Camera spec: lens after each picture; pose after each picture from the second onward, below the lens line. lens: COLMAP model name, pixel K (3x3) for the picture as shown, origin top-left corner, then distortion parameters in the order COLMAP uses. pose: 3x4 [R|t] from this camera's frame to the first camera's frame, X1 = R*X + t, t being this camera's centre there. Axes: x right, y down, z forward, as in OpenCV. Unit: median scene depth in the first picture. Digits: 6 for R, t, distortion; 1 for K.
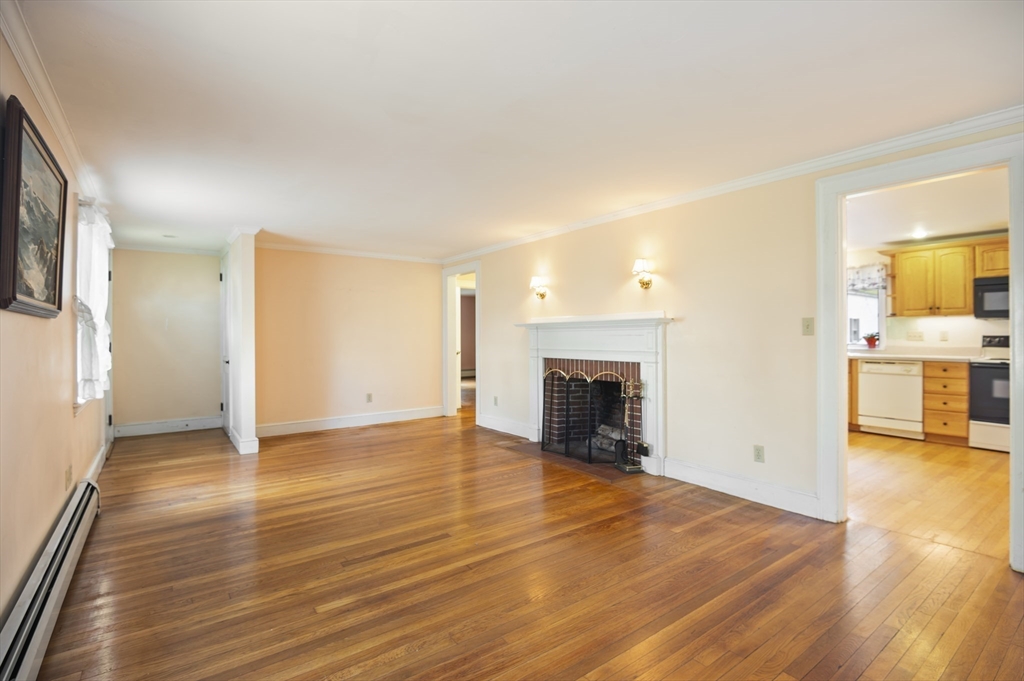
lens RADIAL K [[487.4, 0, 513.0], [0, 487.4, 336.4], [0, 0, 1]] dist [-0.026142, -0.000193]
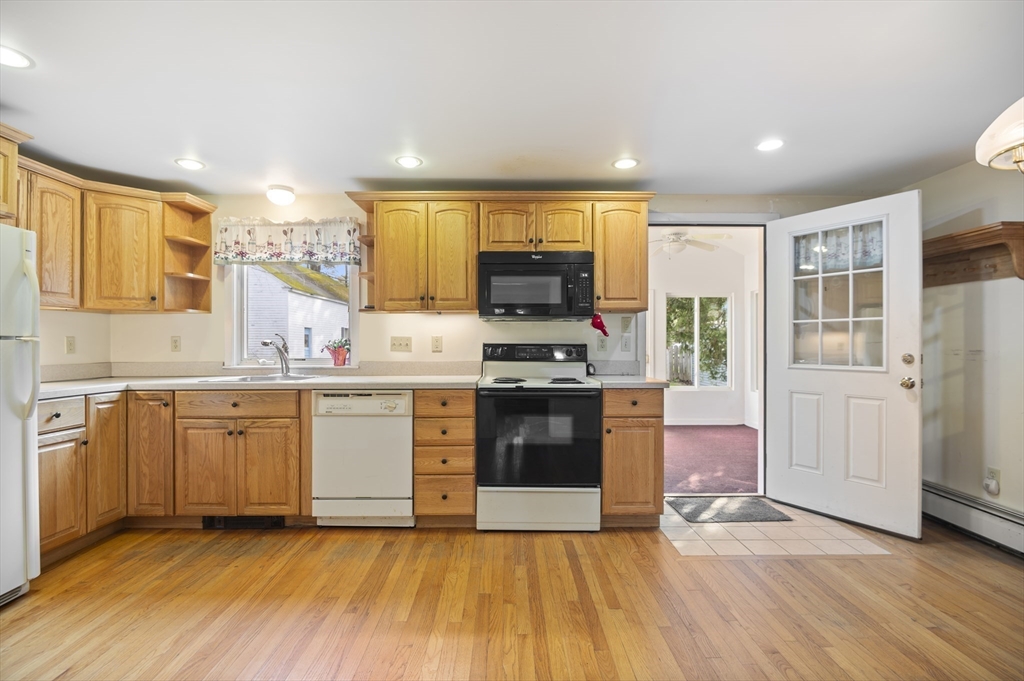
lens RADIAL K [[476.3, 0, 502.6], [0, 476.3, 343.2], [0, 0, 1]] dist [-0.001304, -0.000434]
pose [[0.595266, 0.004442, 0.803517, 0.466093], [-0.002138, 0.999990, -0.003945, -0.000388], [-0.803526, 0.000630, 0.595269, 0.576984]]
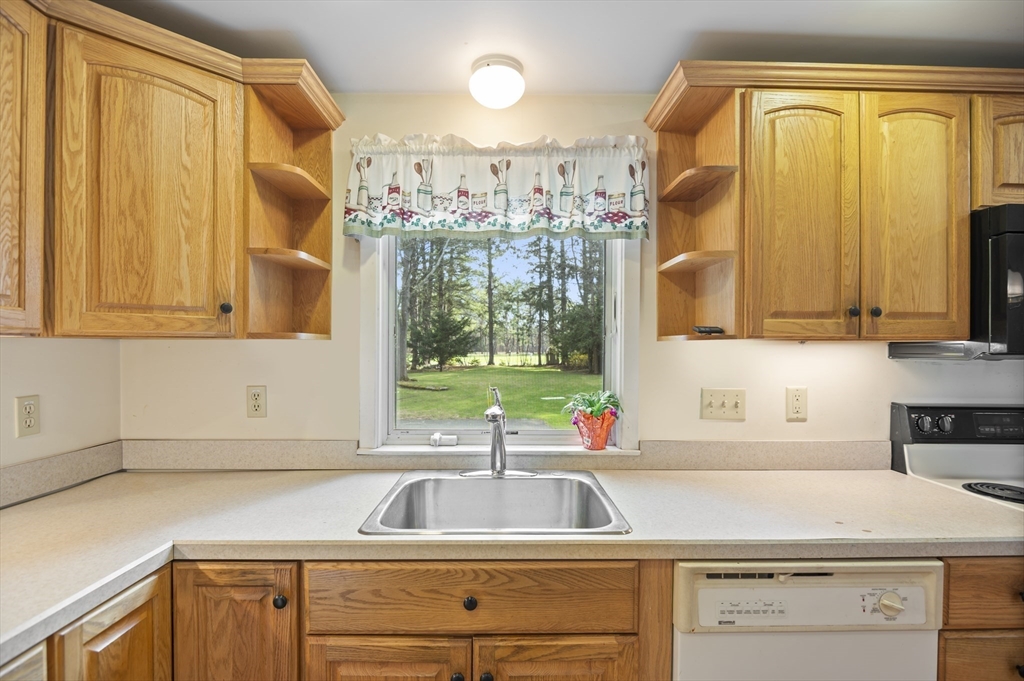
lens RADIAL K [[474.8, 0, 511.1], [0, 474.8, 352.0], [0, 0, 1]] dist [-0.003896, -0.000872]
pose [[0.584457, 0.001945, 0.811423, 0.571126], [-0.008126, 0.999961, 0.003457, -0.037502], [-0.811384, -0.008614, 0.584450, 1.021345]]
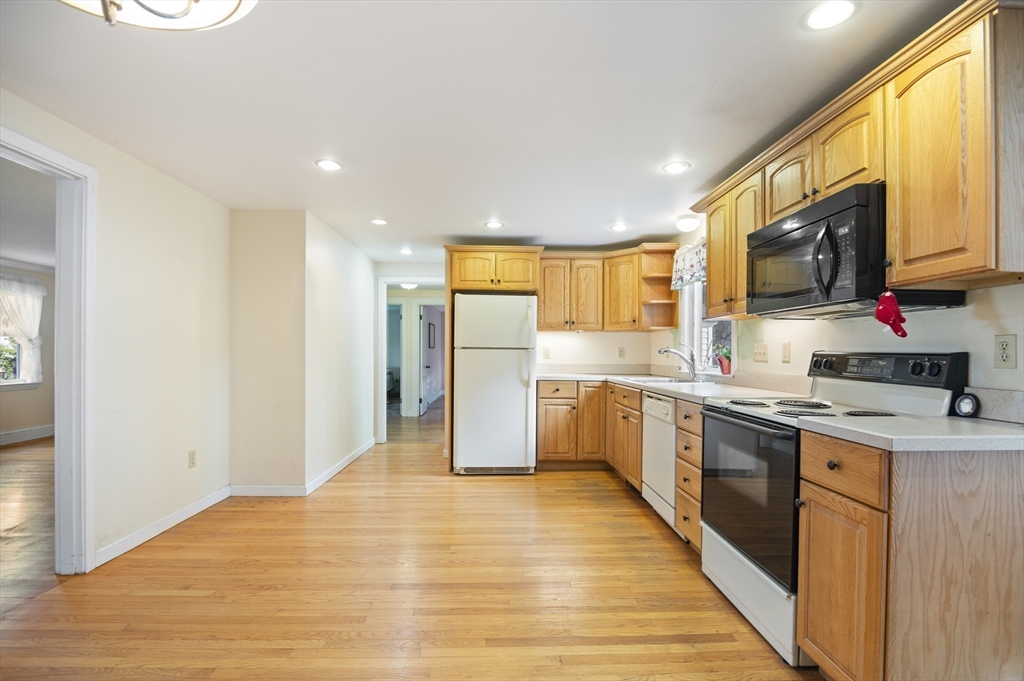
lens RADIAL K [[474.8, 0, 511.1], [0, 474.8, 352.0], [0, 0, 1]] dist [-0.003896, -0.000872]
pose [[0.825158, 0.005004, -0.564879, 0.998127], [-0.004512, 0.999987, 0.002267, -0.001924], [0.564884, 0.000678, 0.825170, 0.437430]]
